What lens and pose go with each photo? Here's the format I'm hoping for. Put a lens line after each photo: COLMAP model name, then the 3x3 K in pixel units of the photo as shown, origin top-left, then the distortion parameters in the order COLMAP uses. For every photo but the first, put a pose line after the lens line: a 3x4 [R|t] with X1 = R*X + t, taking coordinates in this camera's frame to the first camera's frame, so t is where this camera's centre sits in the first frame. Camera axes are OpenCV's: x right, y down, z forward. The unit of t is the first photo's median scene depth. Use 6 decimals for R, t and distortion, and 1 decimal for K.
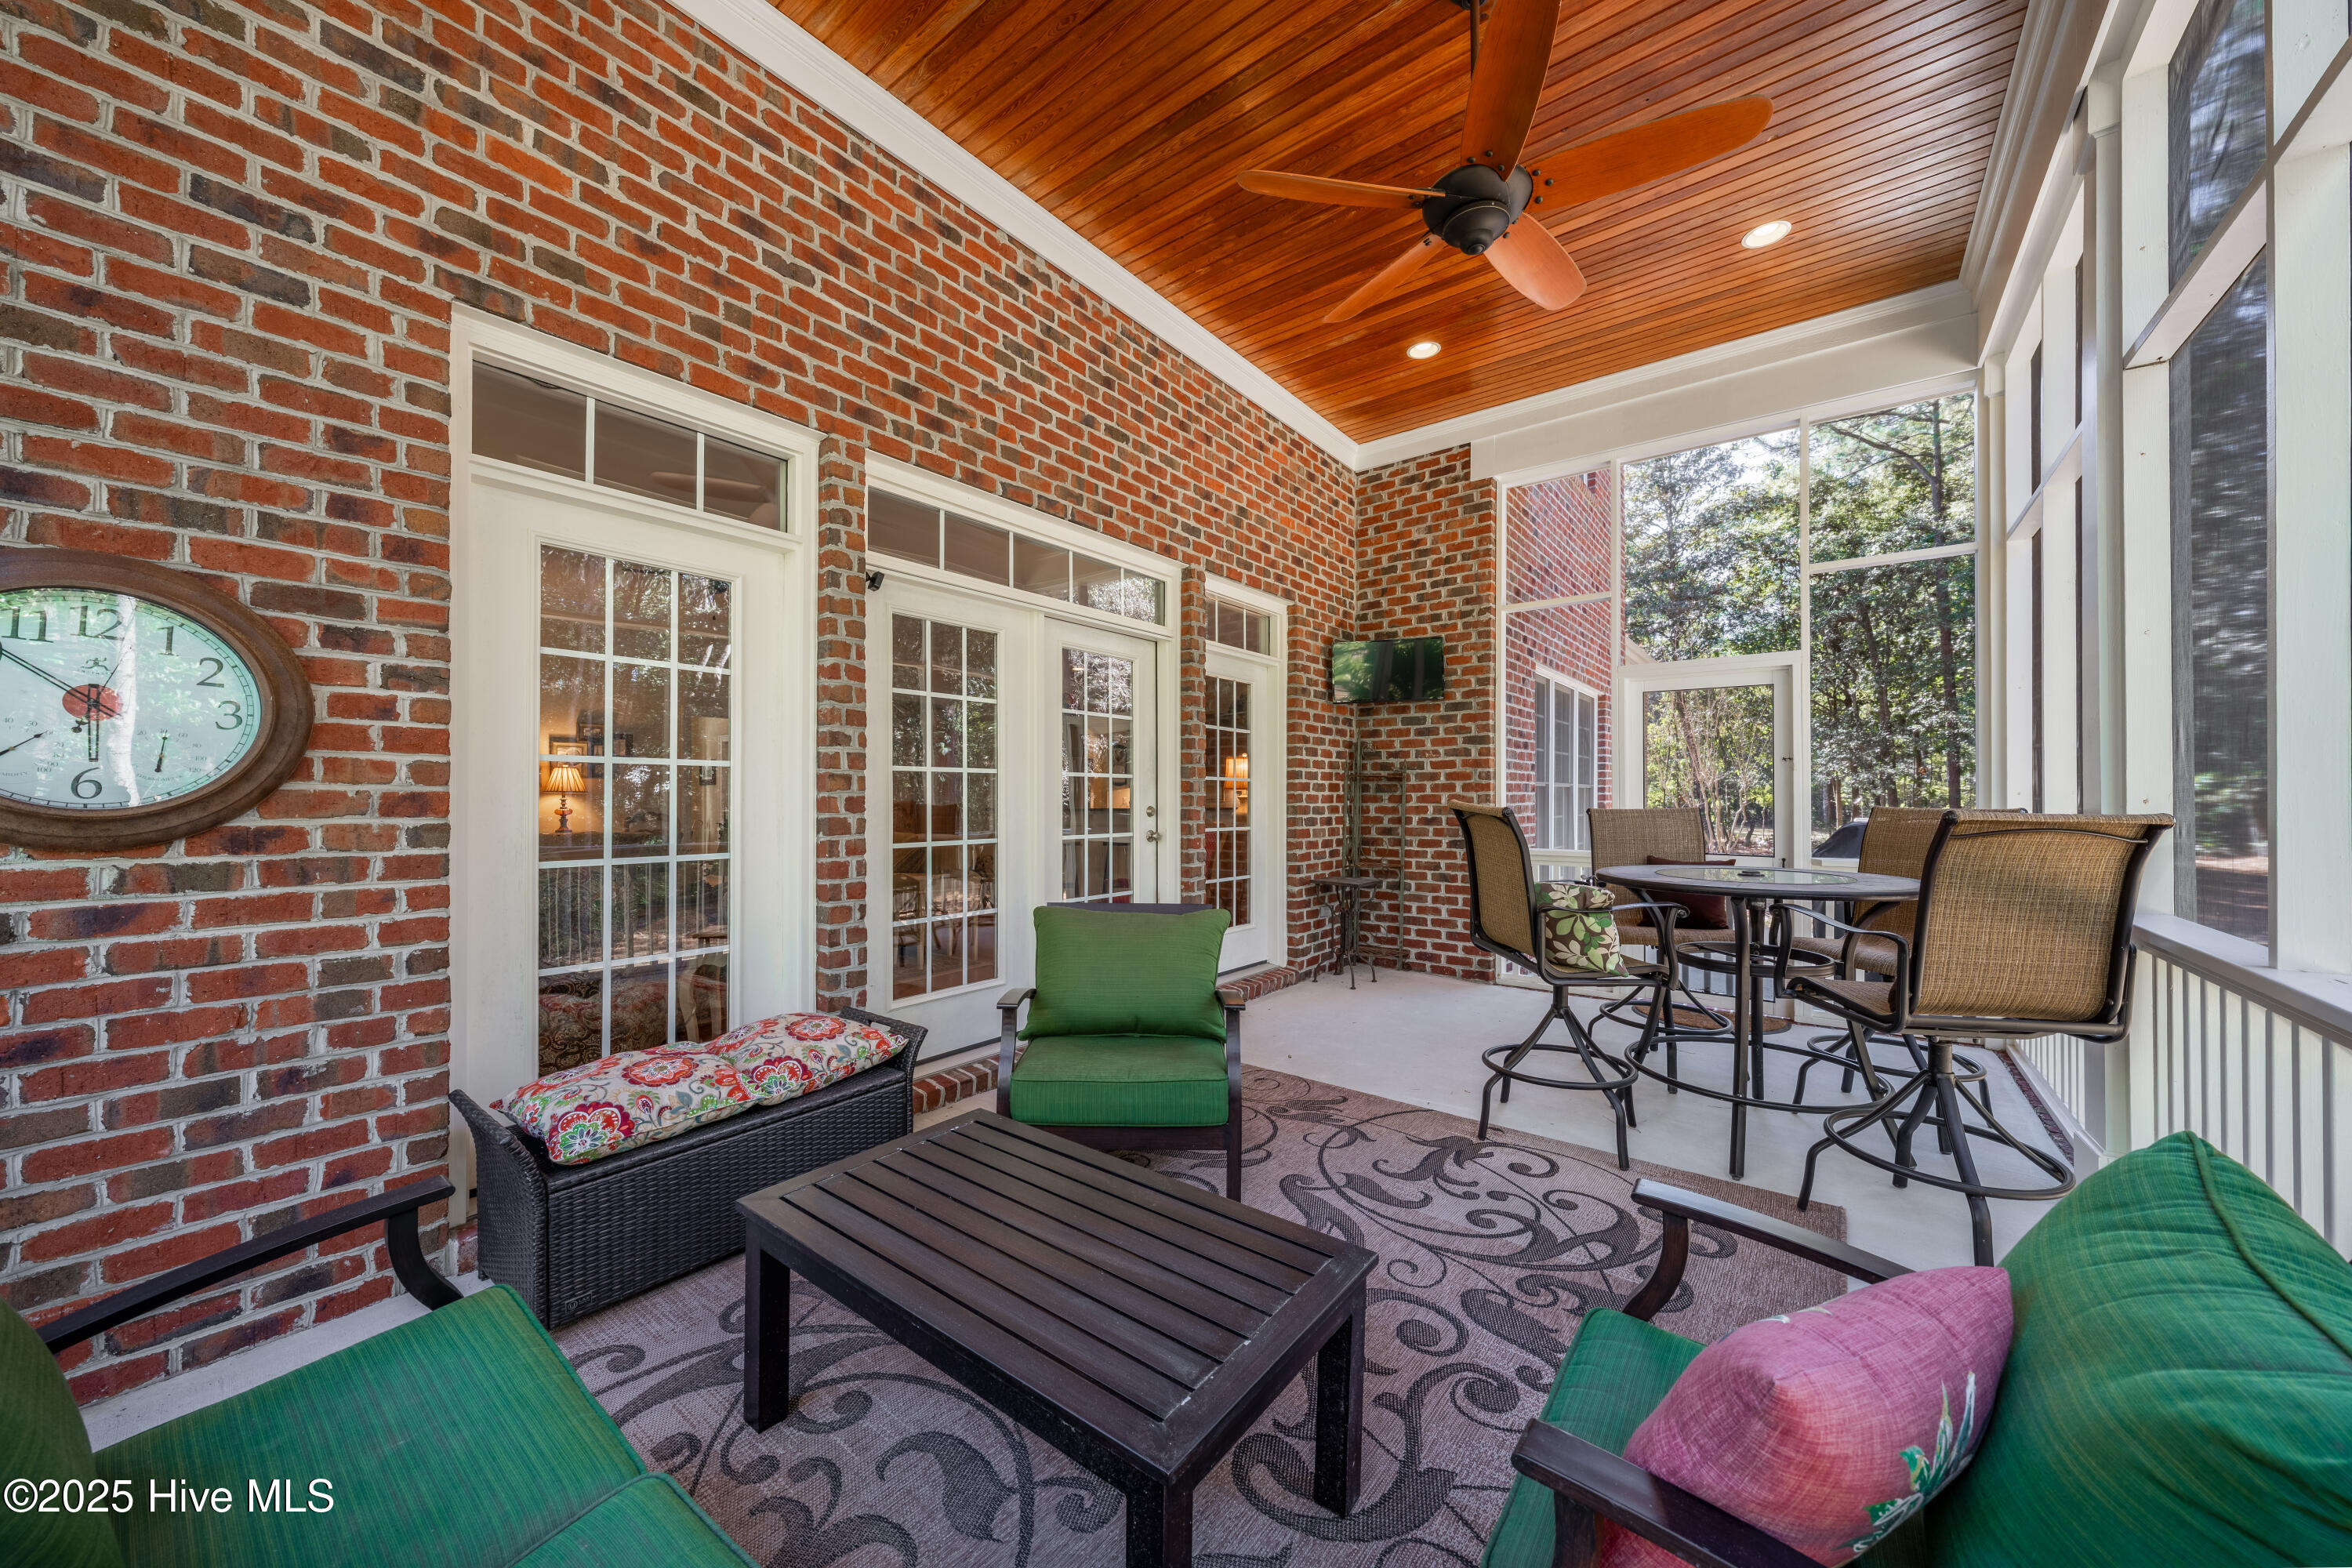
lens RADIAL K [[825.3, 0, 1176.0], [0, 825.3, 784.0], [0, 0, 1]] dist [-0.001617, -0.000220]
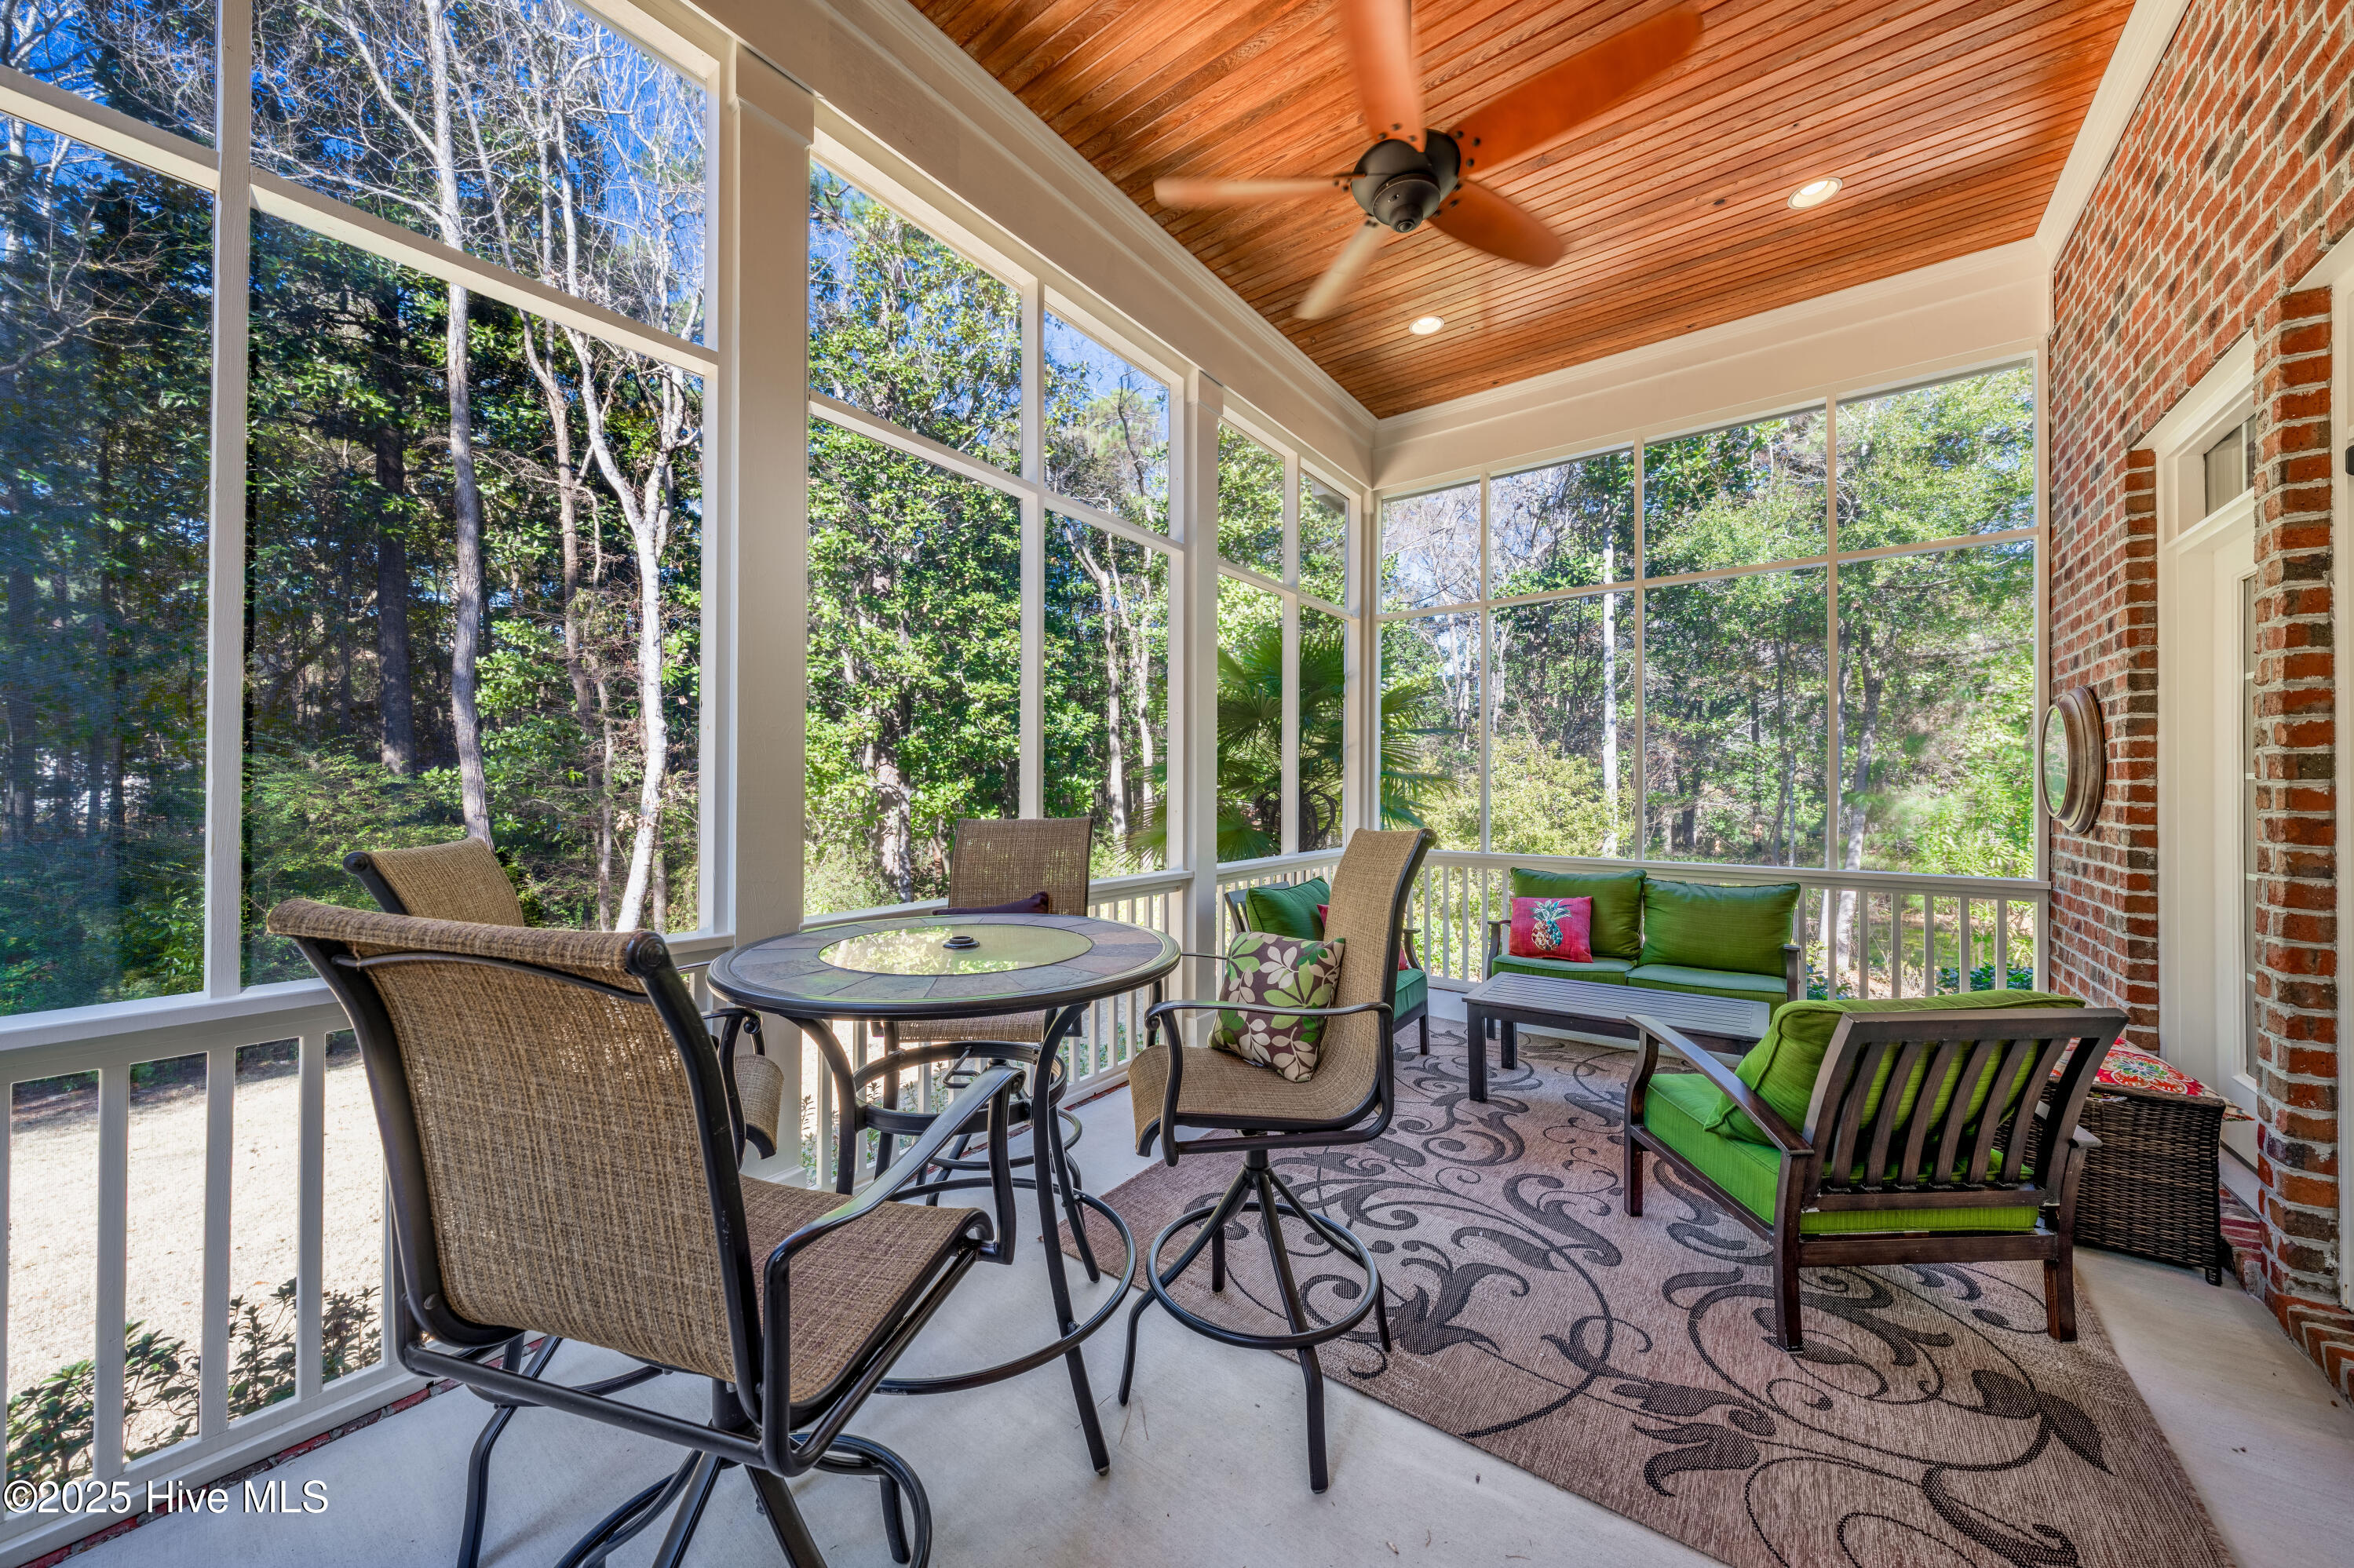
lens RADIAL K [[825.9, 0, 1177.0], [0, 825.9, 784.0], [0, 0, 1]] dist [-0.001617, -0.000220]
pose [[-0.999773, -0.002049, -0.021203, 0.660634], [-0.001706, 0.999868, -0.016184, -0.015338], [0.021233, -0.016144, -0.999644, 1.988979]]
